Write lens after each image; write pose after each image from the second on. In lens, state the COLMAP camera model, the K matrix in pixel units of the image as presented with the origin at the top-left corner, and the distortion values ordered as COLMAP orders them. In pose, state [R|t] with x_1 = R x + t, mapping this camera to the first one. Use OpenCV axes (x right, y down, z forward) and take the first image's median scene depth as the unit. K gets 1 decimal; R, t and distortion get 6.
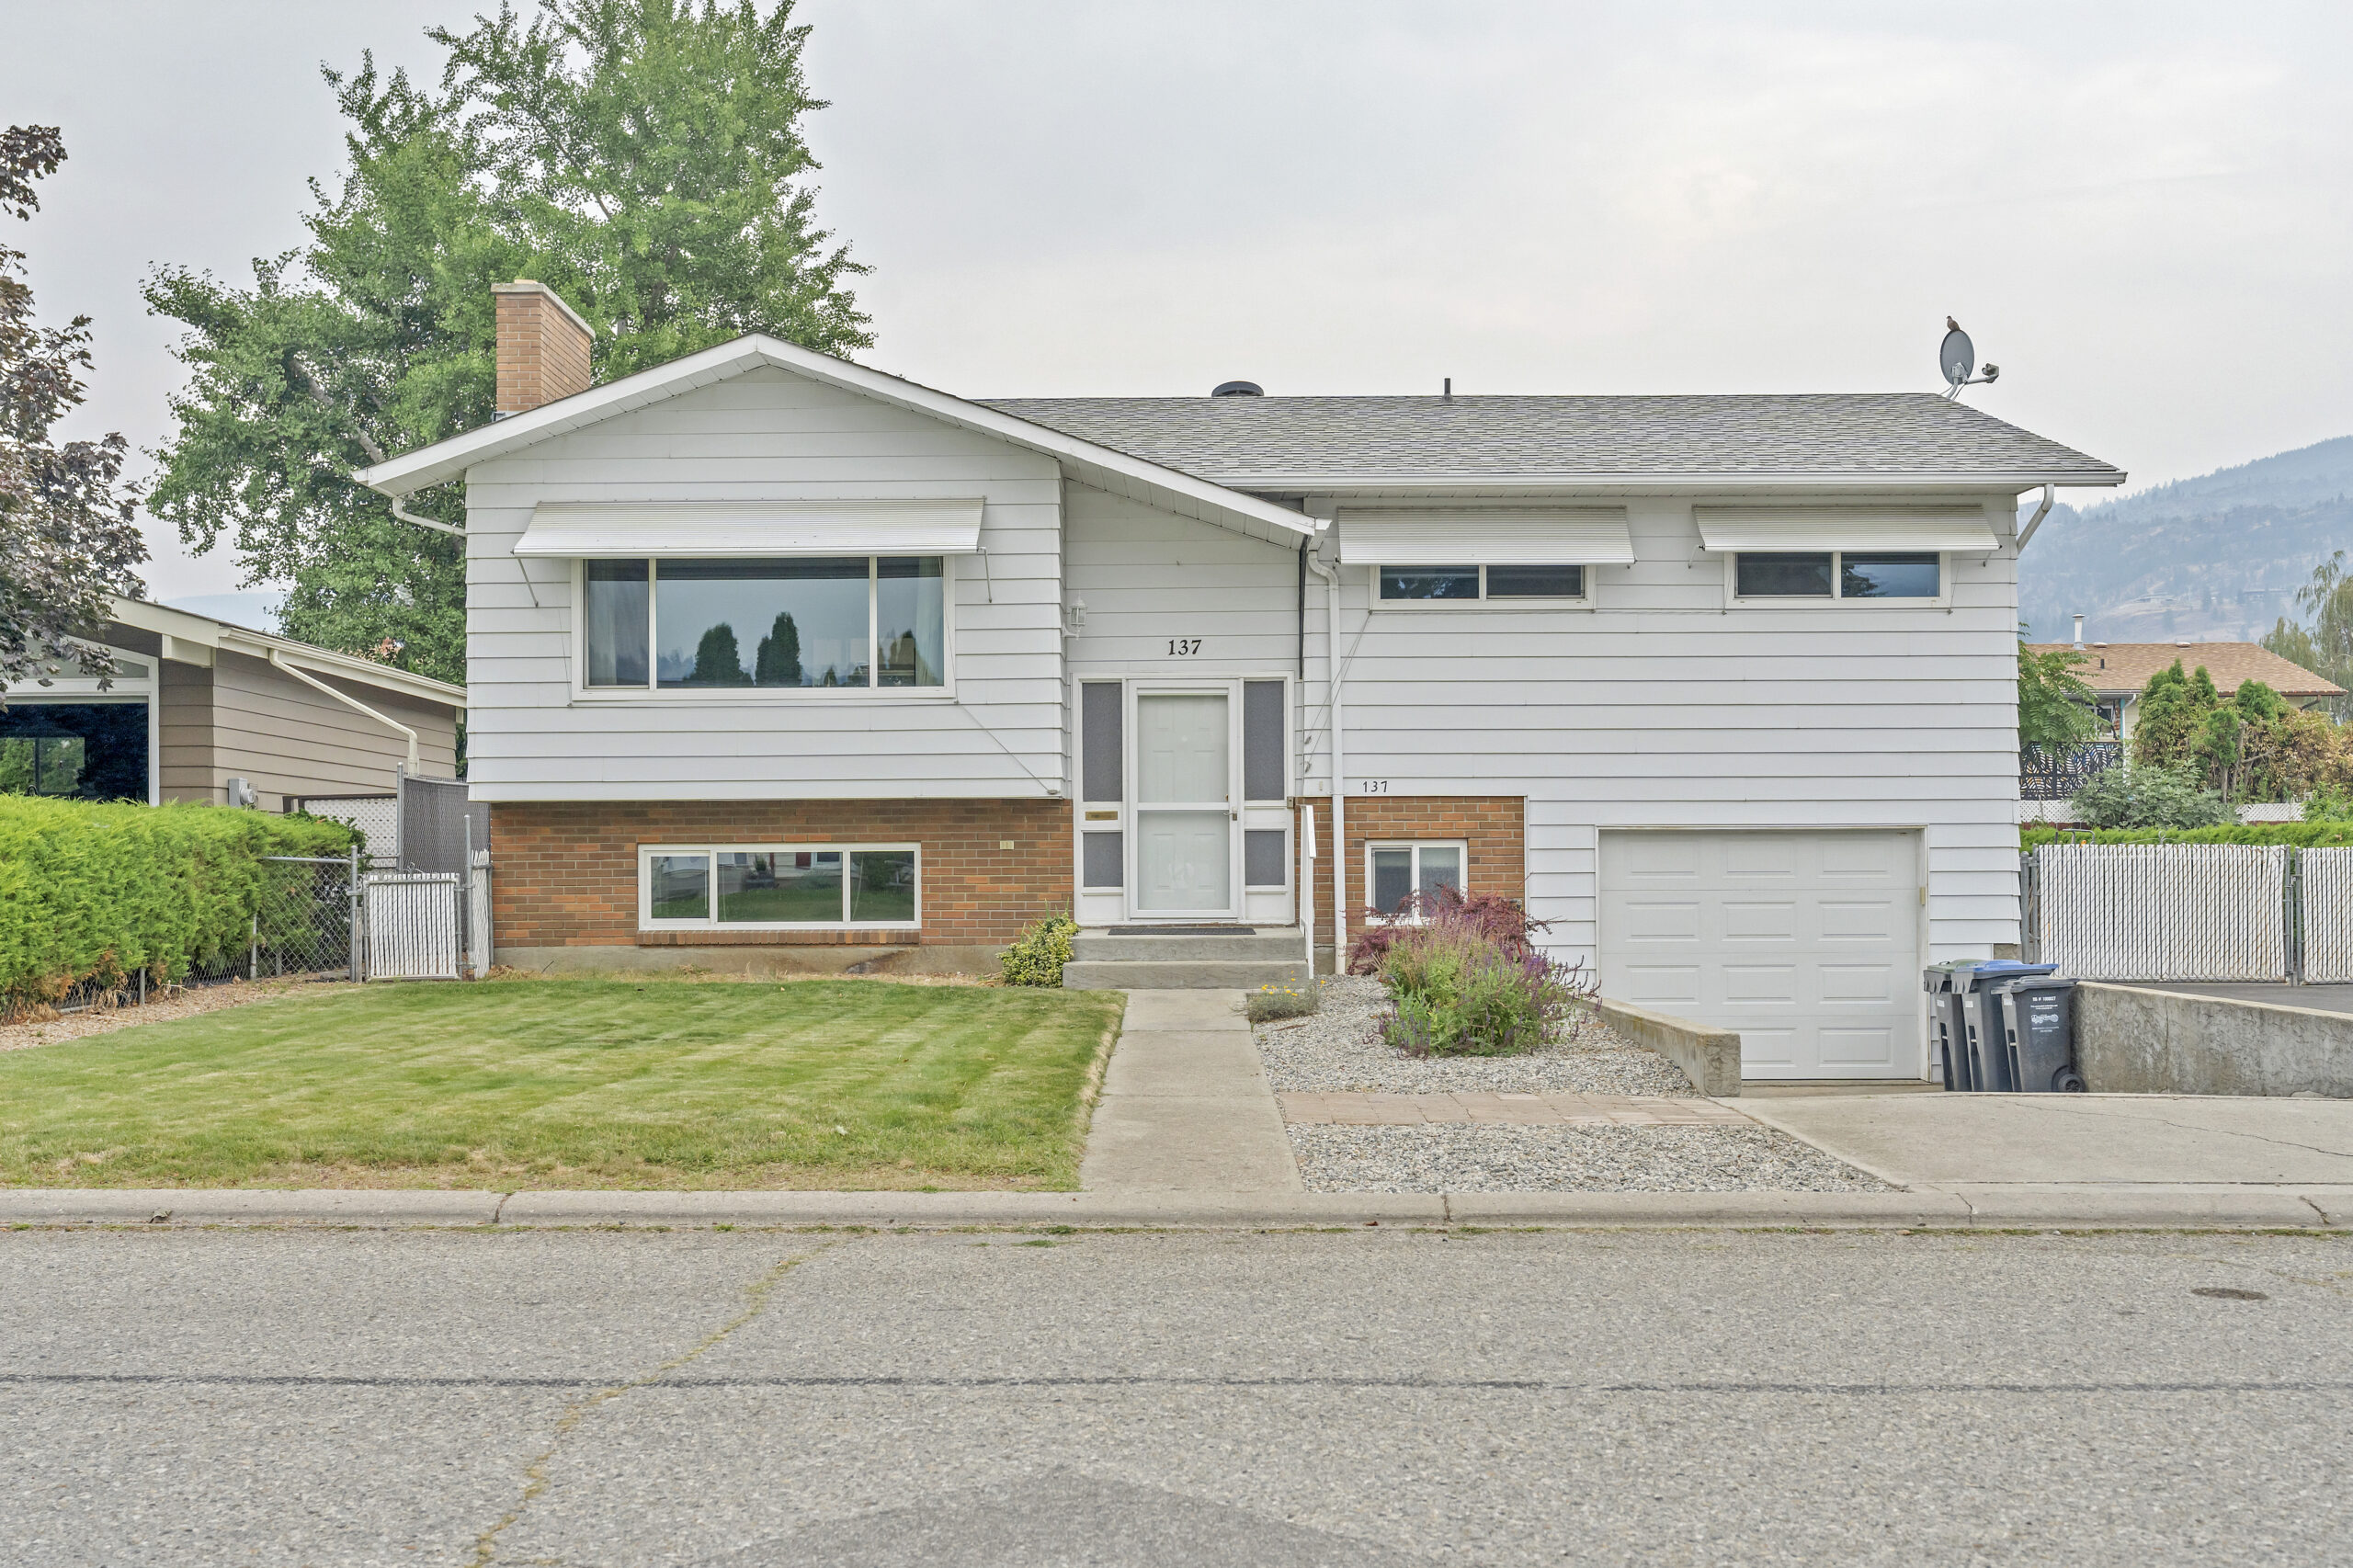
lens RADIAL K [[2336.3, 0, 1169.0], [0, 2336.3, 934.6], [0, 0, 1]] dist [0.015013, -0.021716]
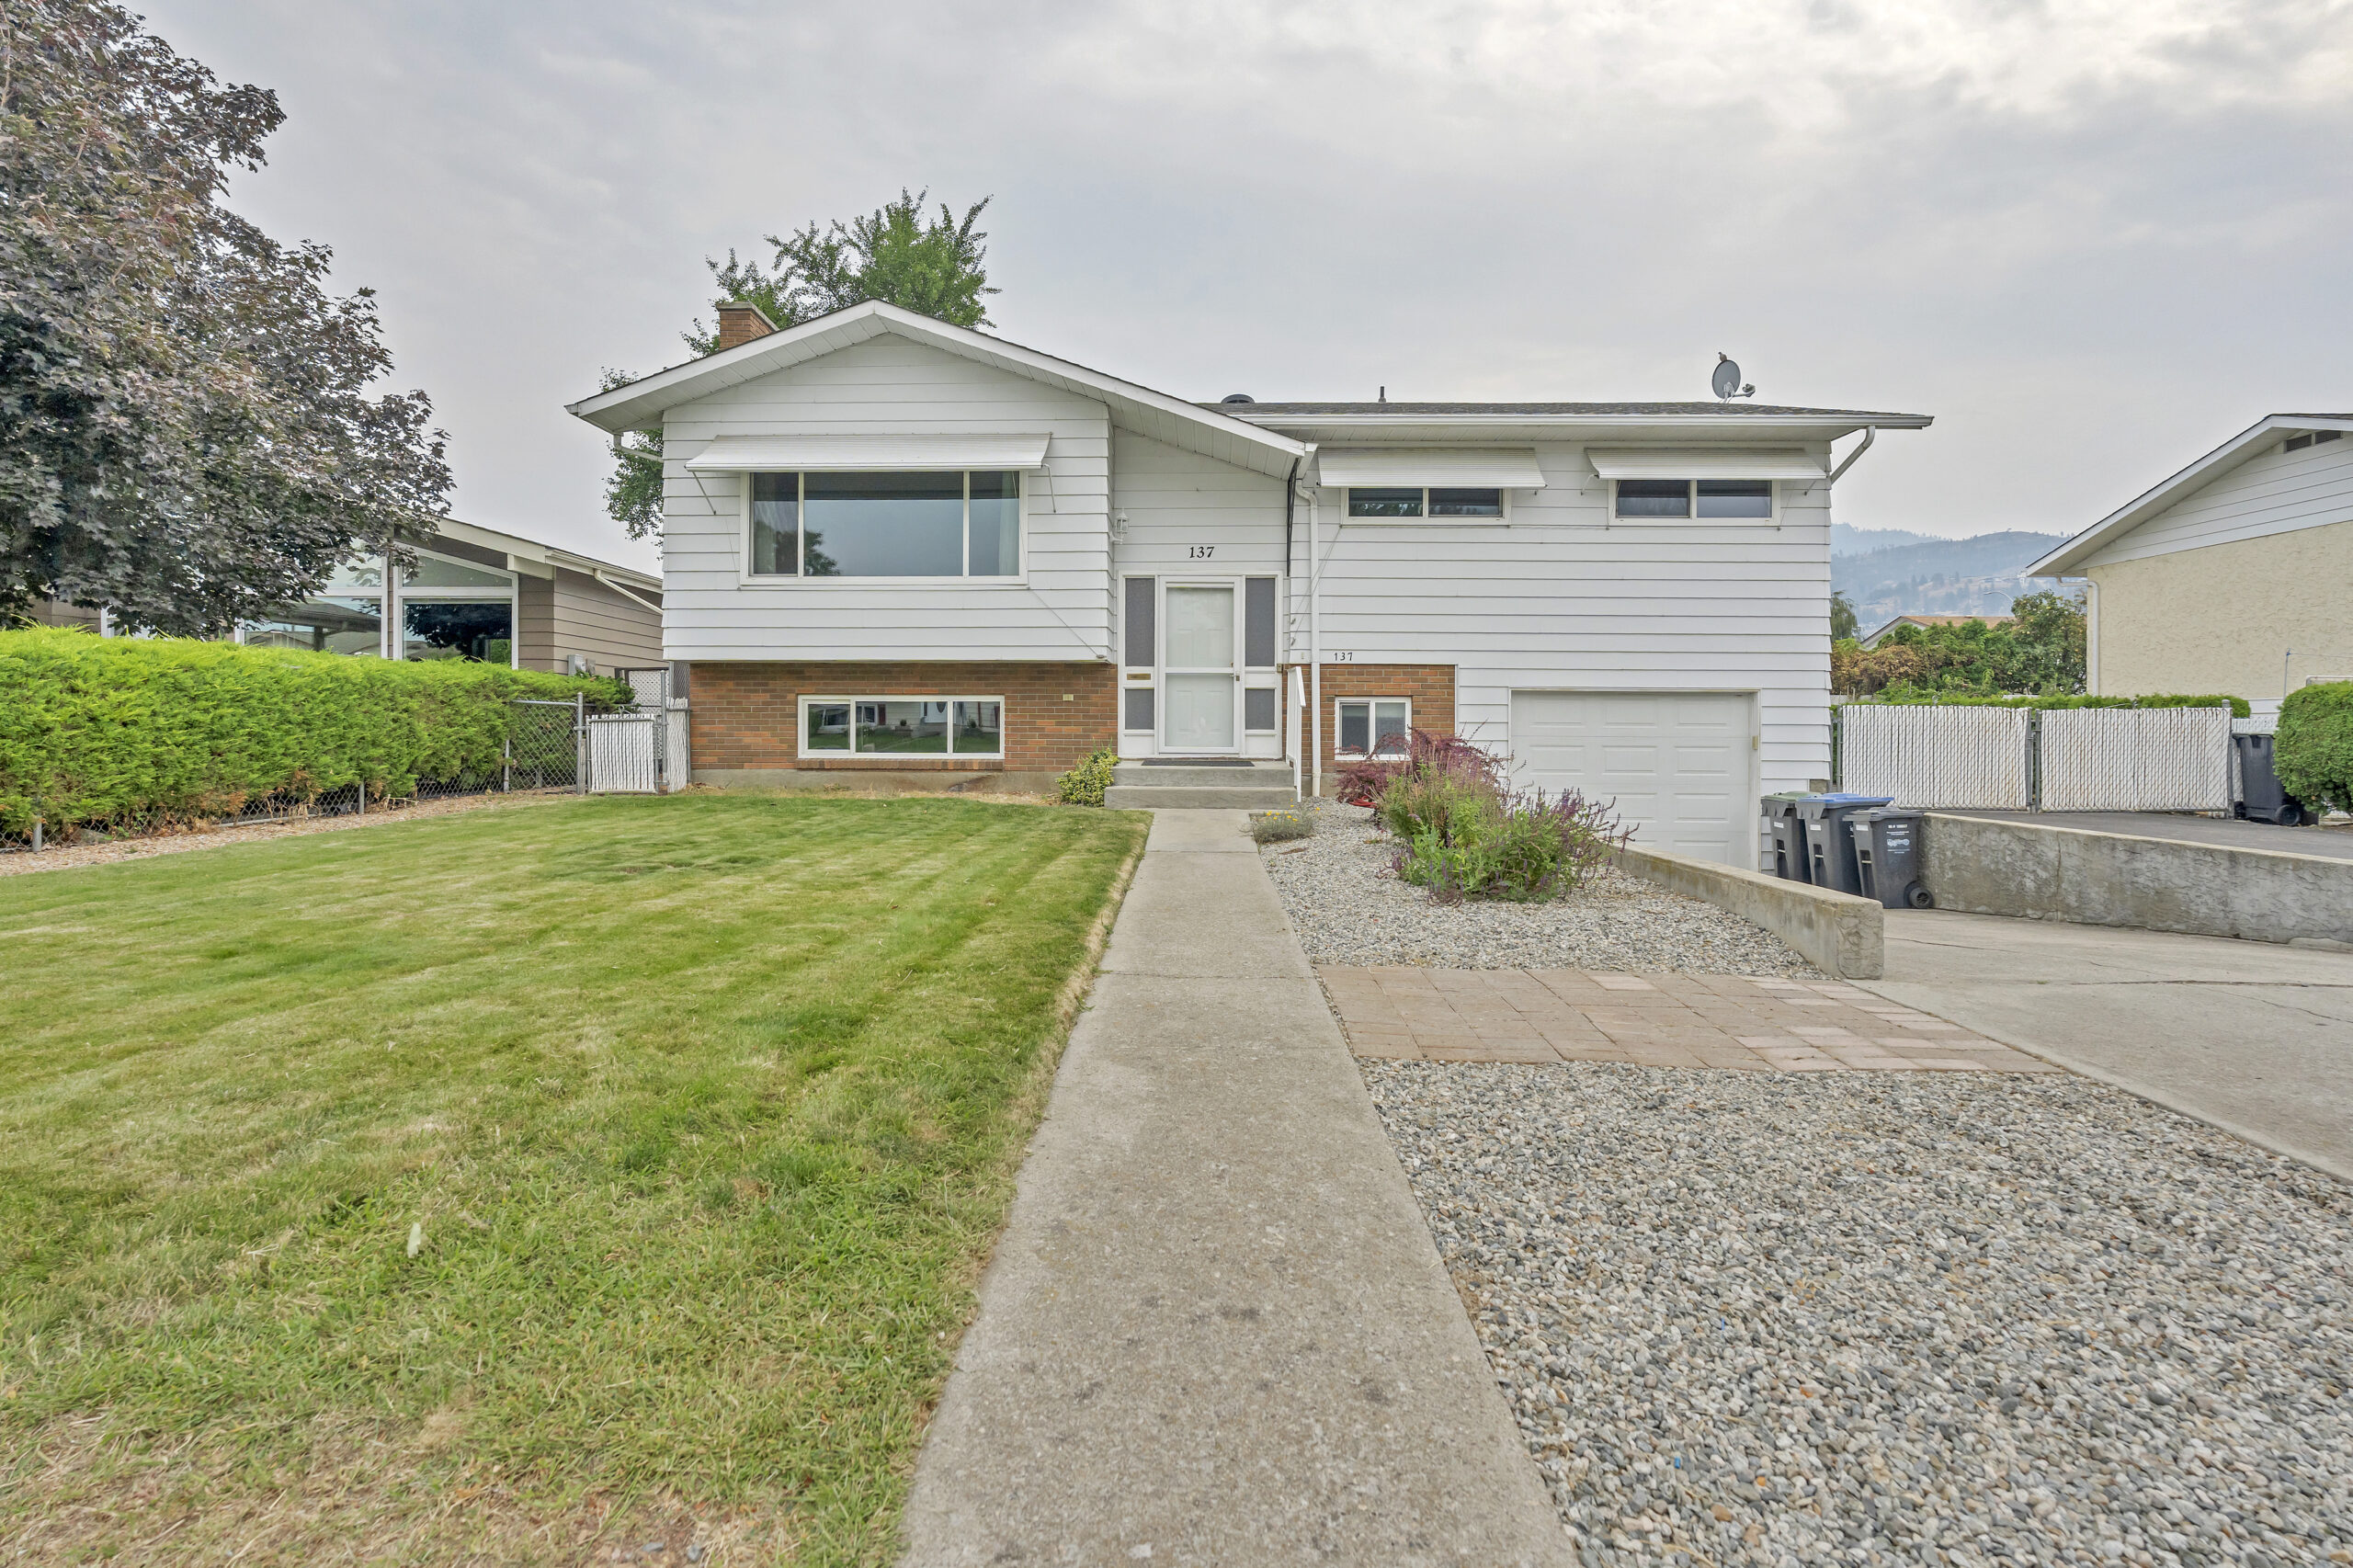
lens RADIAL K [[1068.3, 0, 1164.2], [0, 1068.3, 757.5], [0, 0, 1]] dist [-0.001623, 0.000087]
pose [[0.999679, 0.010765, -0.022941, 0.000481], [-0.010838, 0.999937, -0.003058, -0.002552], [0.022907, 0.003305, 0.999732, 0.386503]]
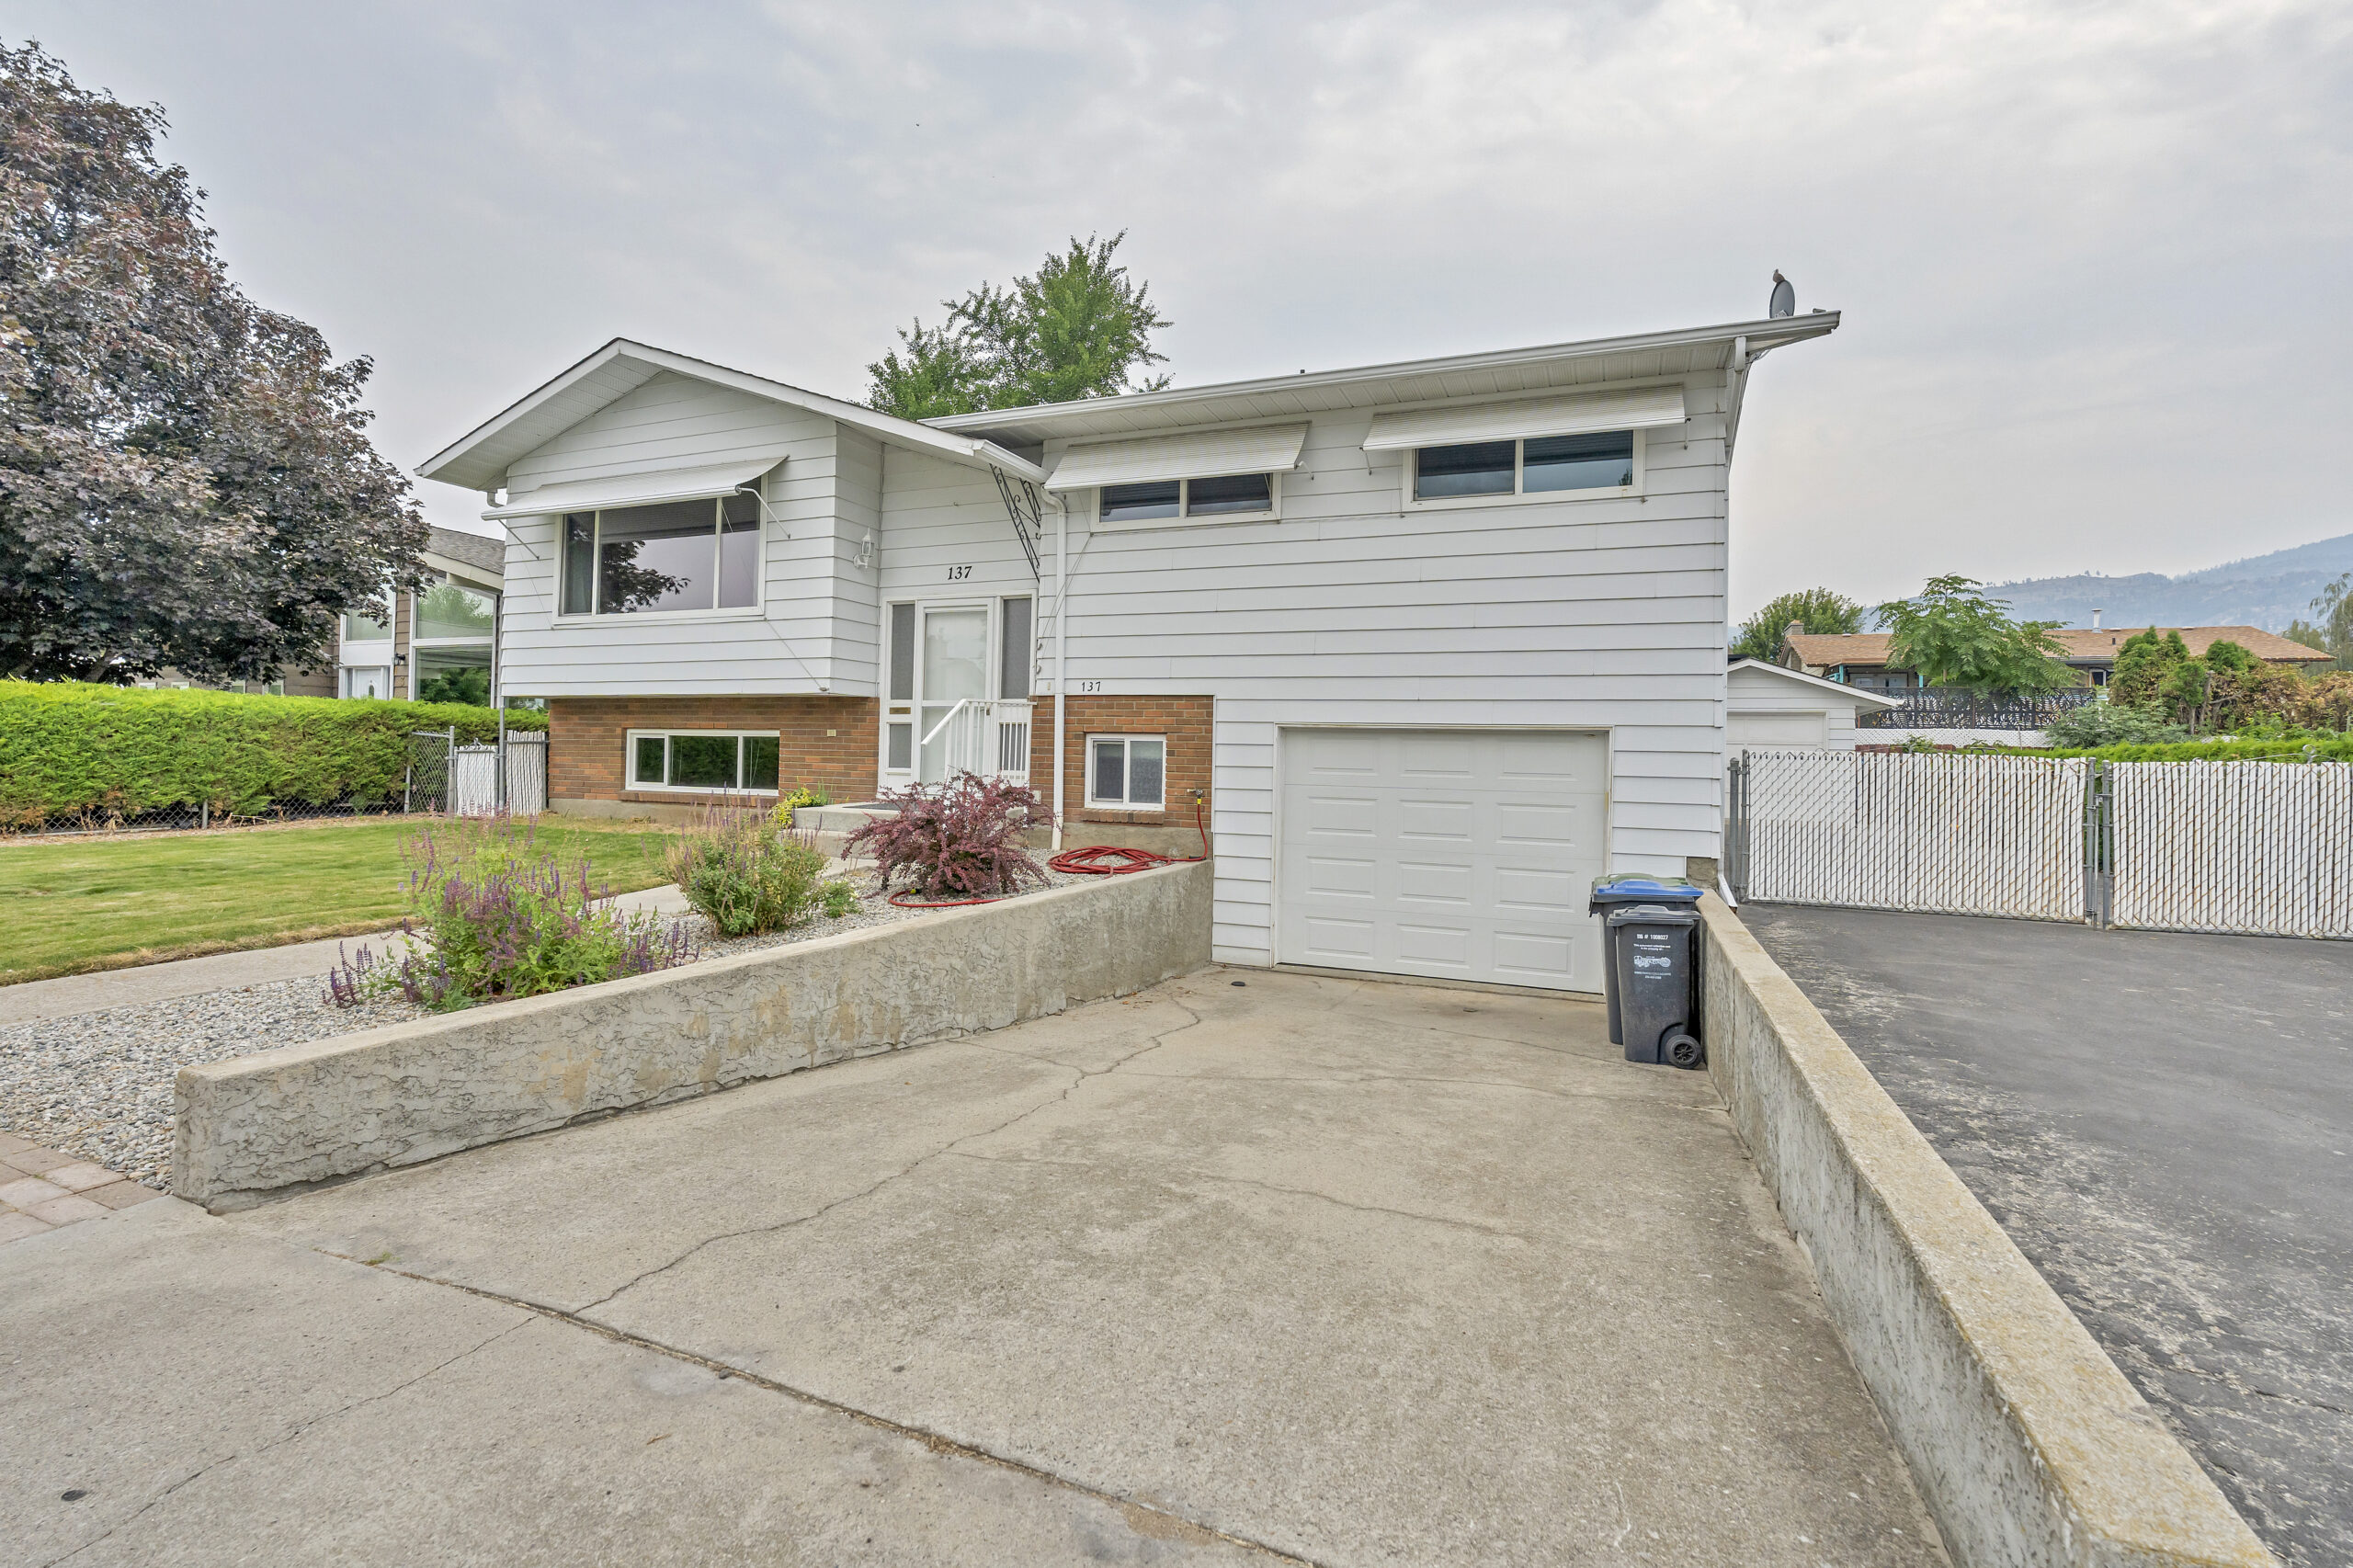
lens RADIAL K [[1052.5, 0, 1176.5], [0, 1052.5, 771.8], [0, 0, 1]] dist [-0.002985, -0.000145]
pose [[0.926322, 0.029269, -0.375595, 0.320881], [-0.036535, 0.999257, -0.012236, -0.017098], [0.374958, 0.025057, 0.926703, 0.540849]]
